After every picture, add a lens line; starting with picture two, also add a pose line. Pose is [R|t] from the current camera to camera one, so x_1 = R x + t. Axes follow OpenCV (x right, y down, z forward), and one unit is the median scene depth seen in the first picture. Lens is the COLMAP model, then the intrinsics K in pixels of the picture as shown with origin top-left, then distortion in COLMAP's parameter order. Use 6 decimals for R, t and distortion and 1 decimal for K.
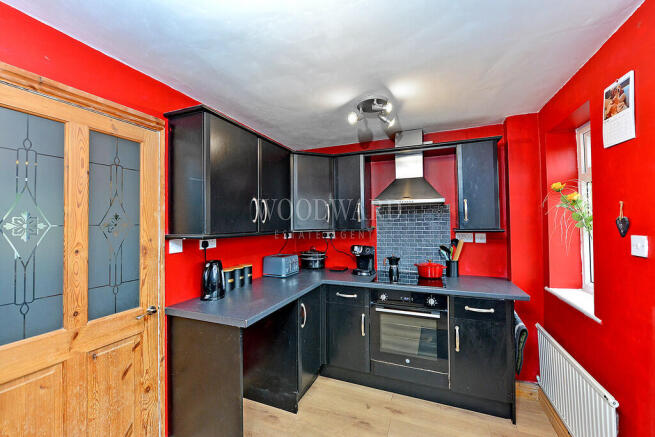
lens RADIAL K [[260.4, 0, 327.6], [0, 260.4, 217.4], [0, 0, 1]] dist [0.000544, 0.000024]
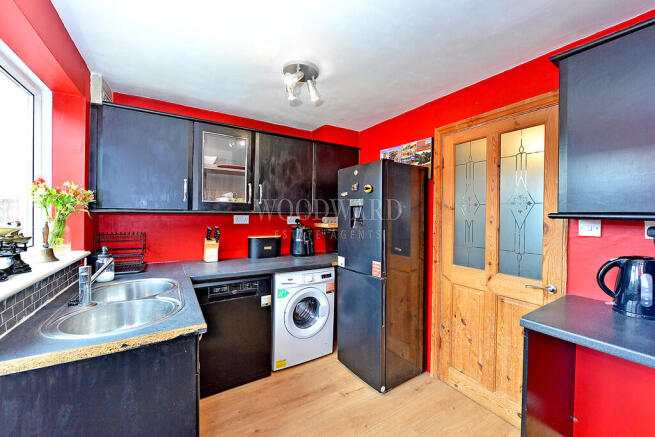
lens RADIAL K [[260.4, 0, 328.5], [0, 260.4, 214.8], [0, 0, 1]] dist [0.000544, 0.000024]
pose [[-0.590141, 0.013450, -0.807188, 0.755536], [0.016077, 0.999859, 0.004906, 0.067048], [0.807140, -0.010082, -0.590274, 1.113684]]
